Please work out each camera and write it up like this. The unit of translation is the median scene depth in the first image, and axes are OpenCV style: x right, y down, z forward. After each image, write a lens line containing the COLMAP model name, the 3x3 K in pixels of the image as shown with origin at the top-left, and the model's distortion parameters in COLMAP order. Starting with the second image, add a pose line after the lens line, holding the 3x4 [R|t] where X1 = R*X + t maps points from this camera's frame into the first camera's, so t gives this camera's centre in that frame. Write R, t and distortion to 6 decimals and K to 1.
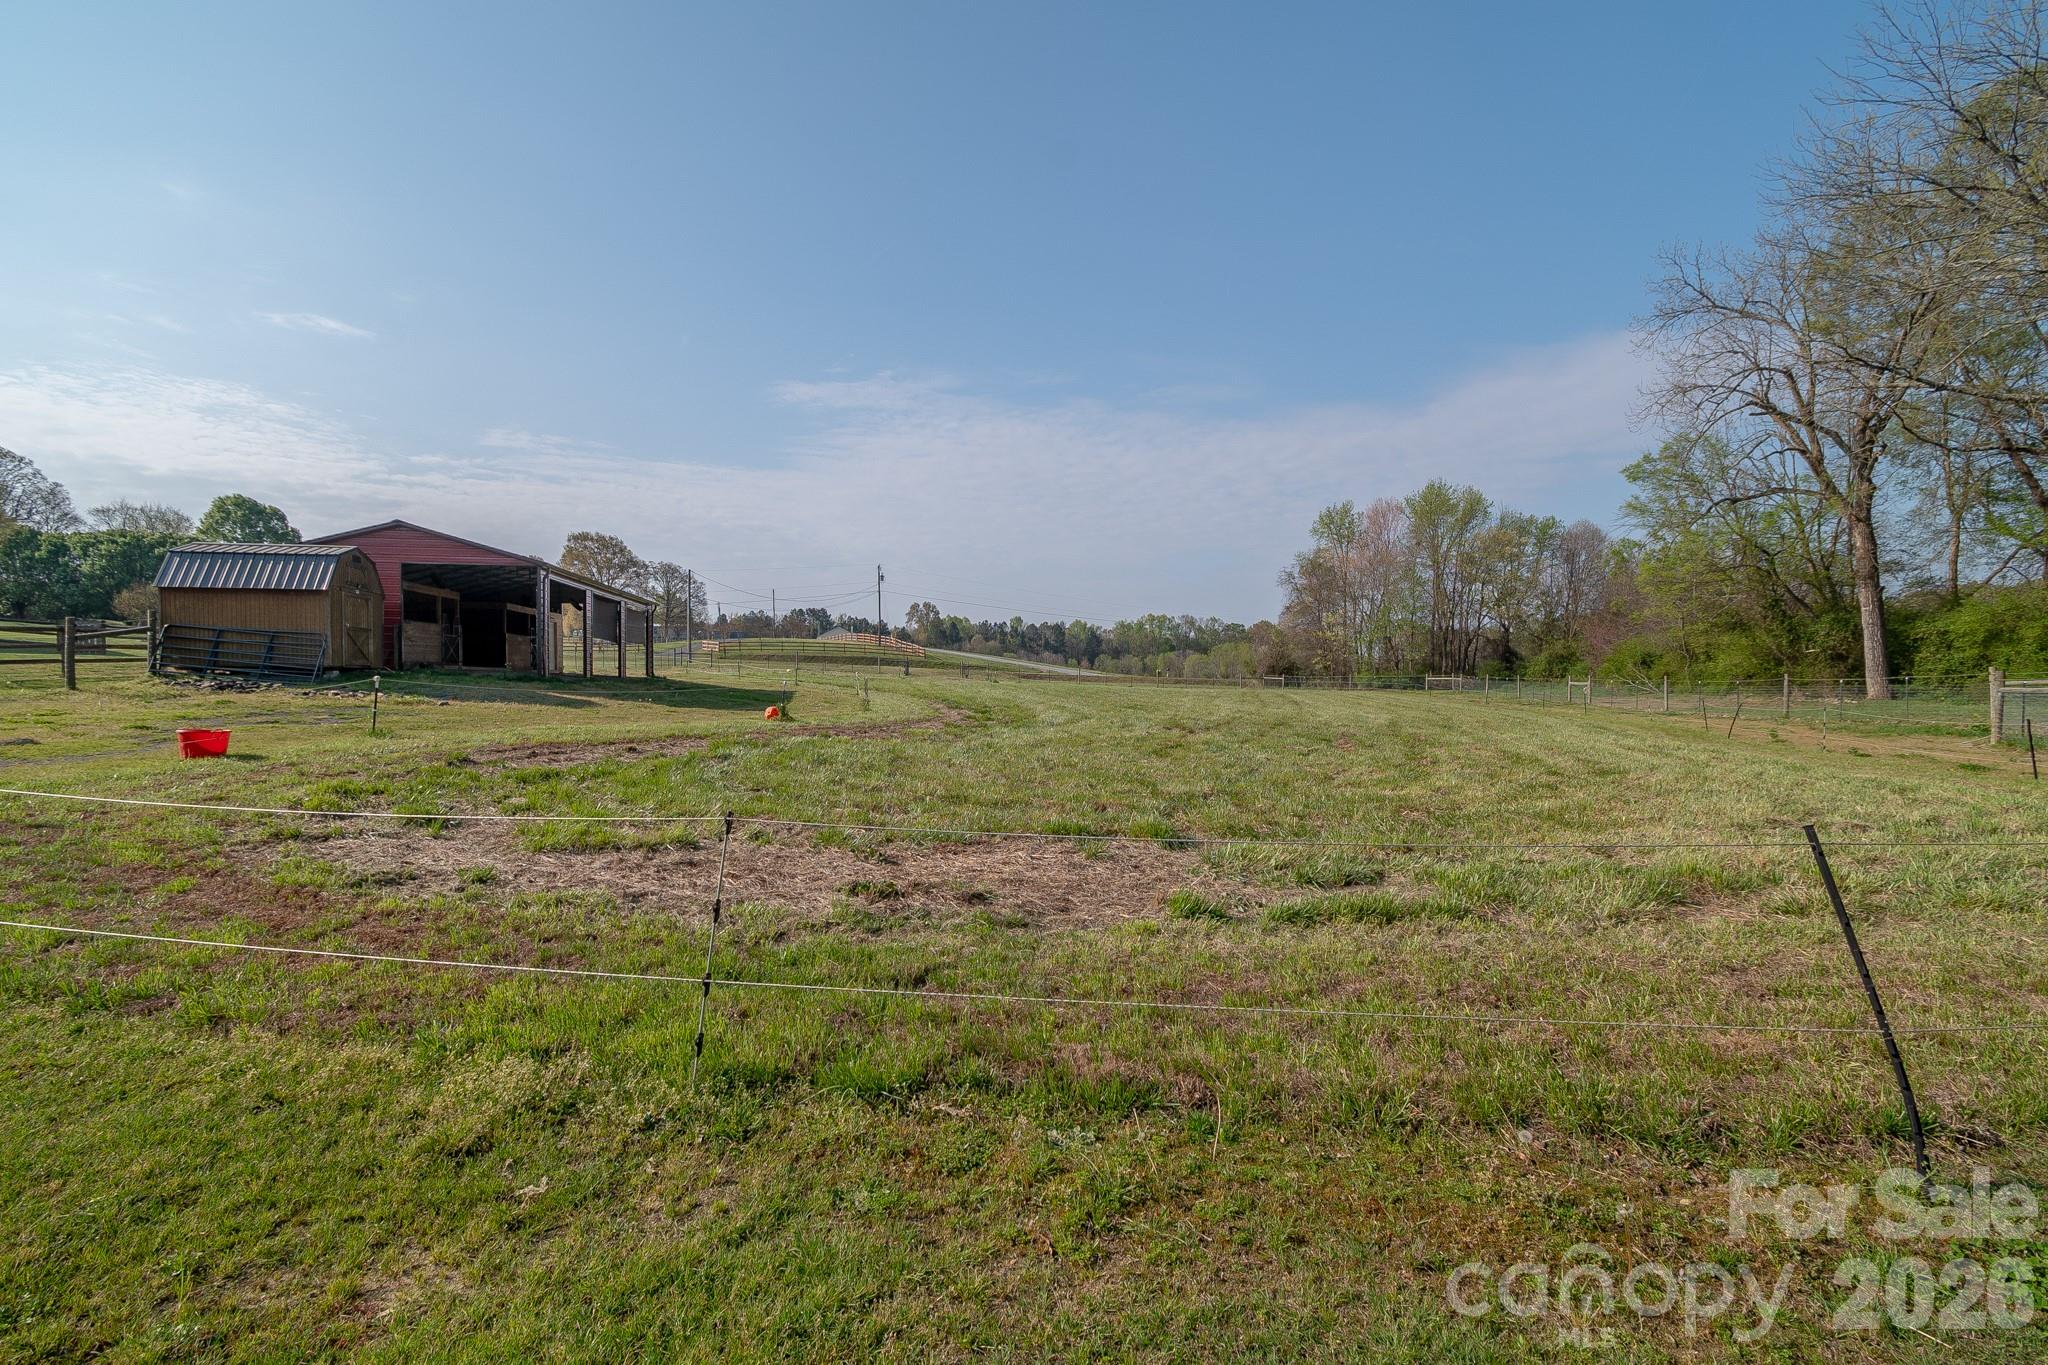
lens RADIAL K [[935.6, 0, 1053.4], [0, 935.6, 654.1], [0, 0, 1]] dist [-0.001615, 0.000032]
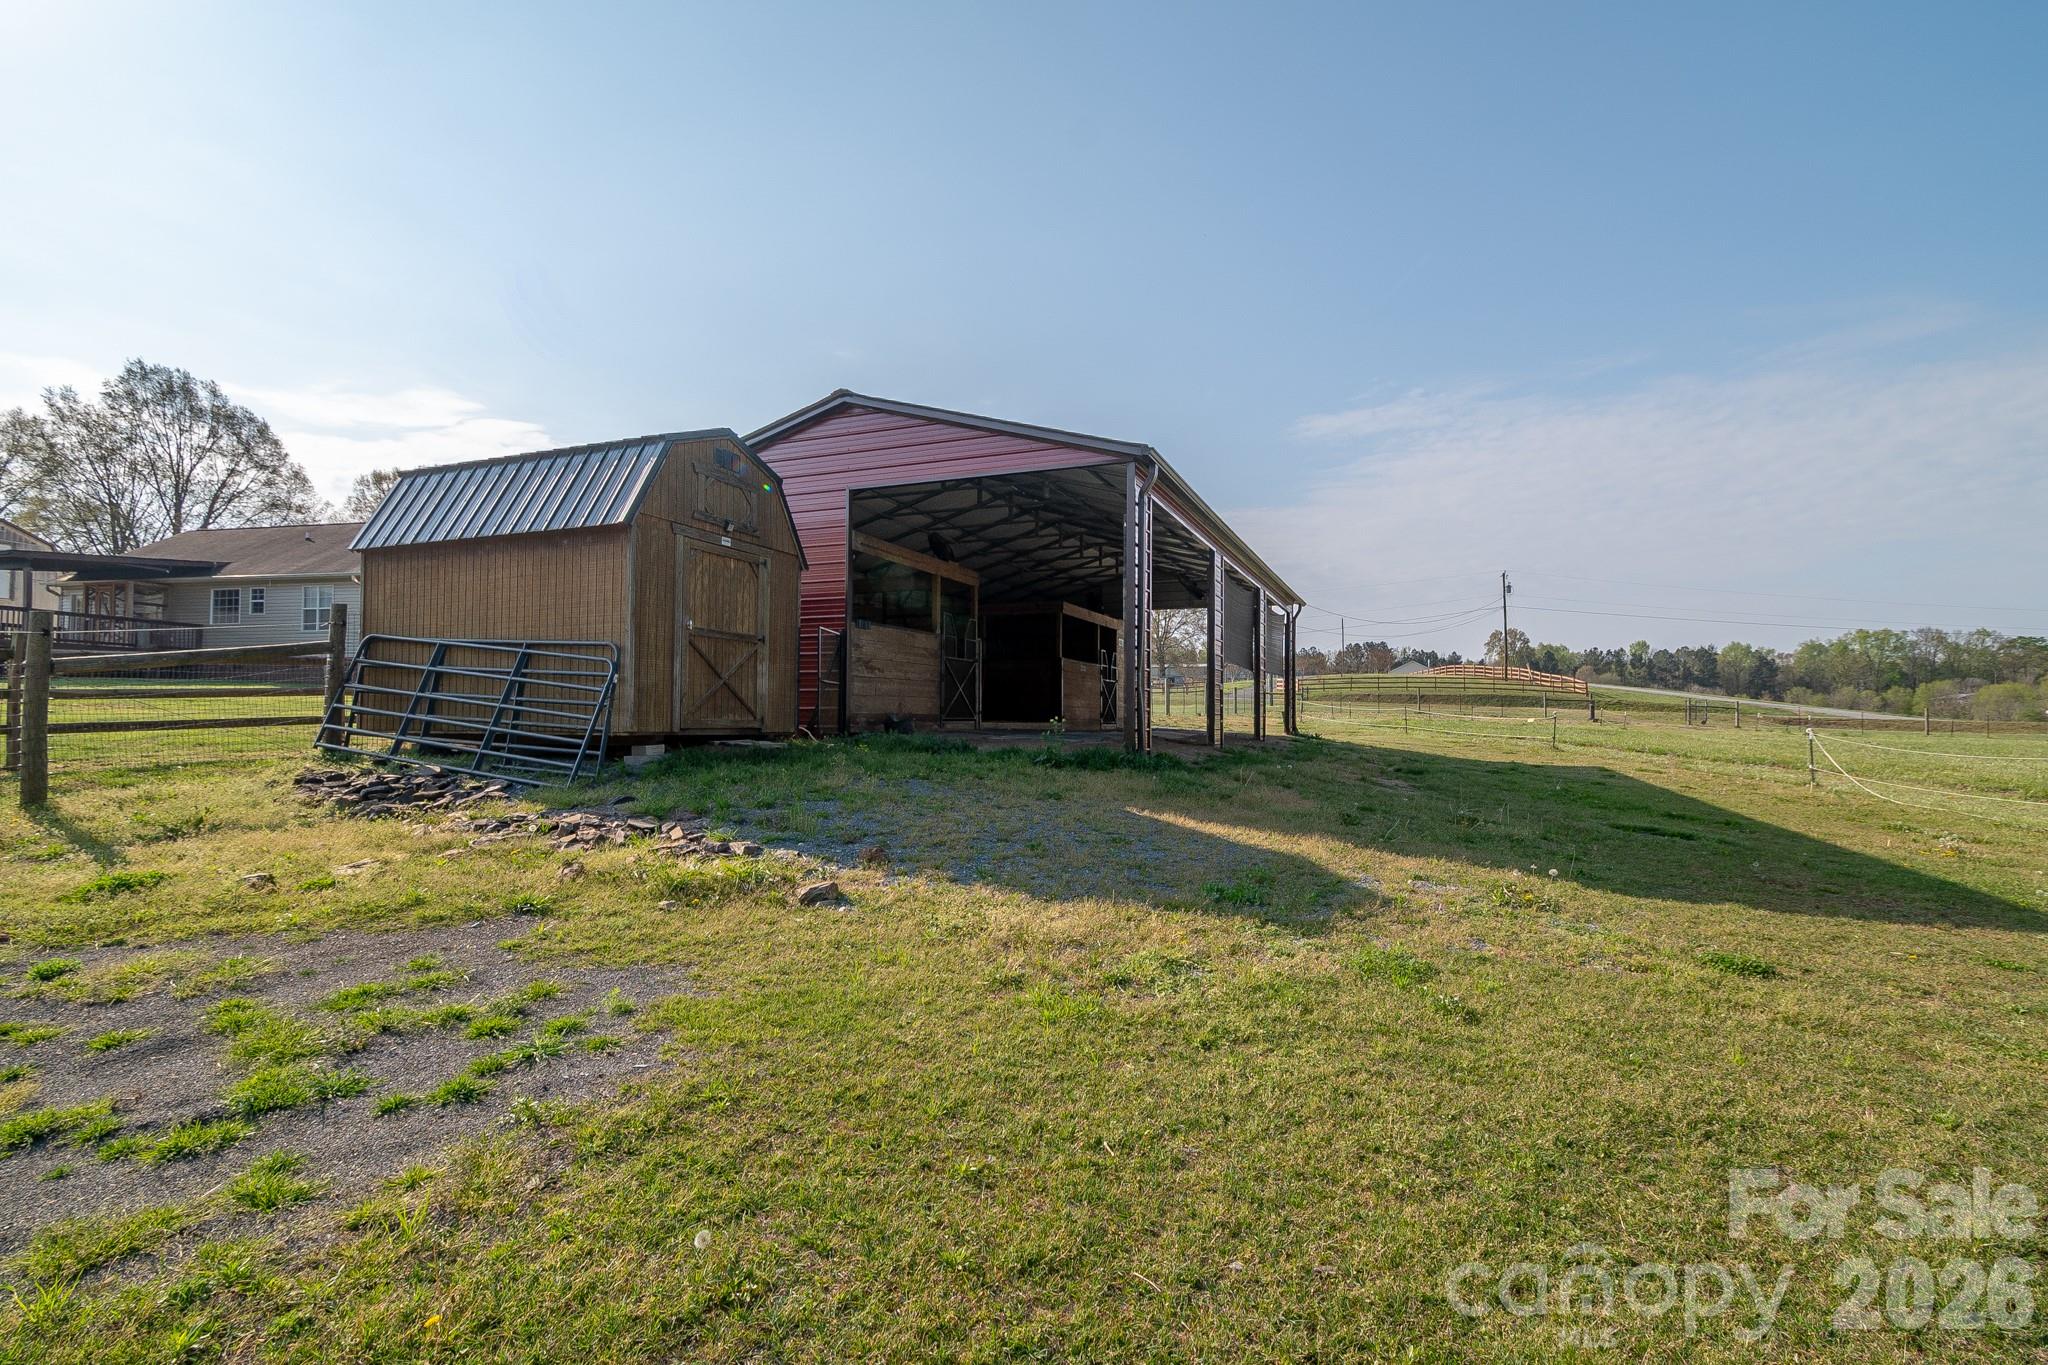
lens RADIAL K [[935.6, 0, 1018.4], [0, 935.6, 685.1], [0, 0, 1]] dist [-0.001615, 0.000032]
pose [[0.836171, -0.020735, -0.548077, -0.113945], [0.014924, 0.999775, -0.015054, 0.000361], [0.548266, 0.004408, 0.836292, 0.196029]]
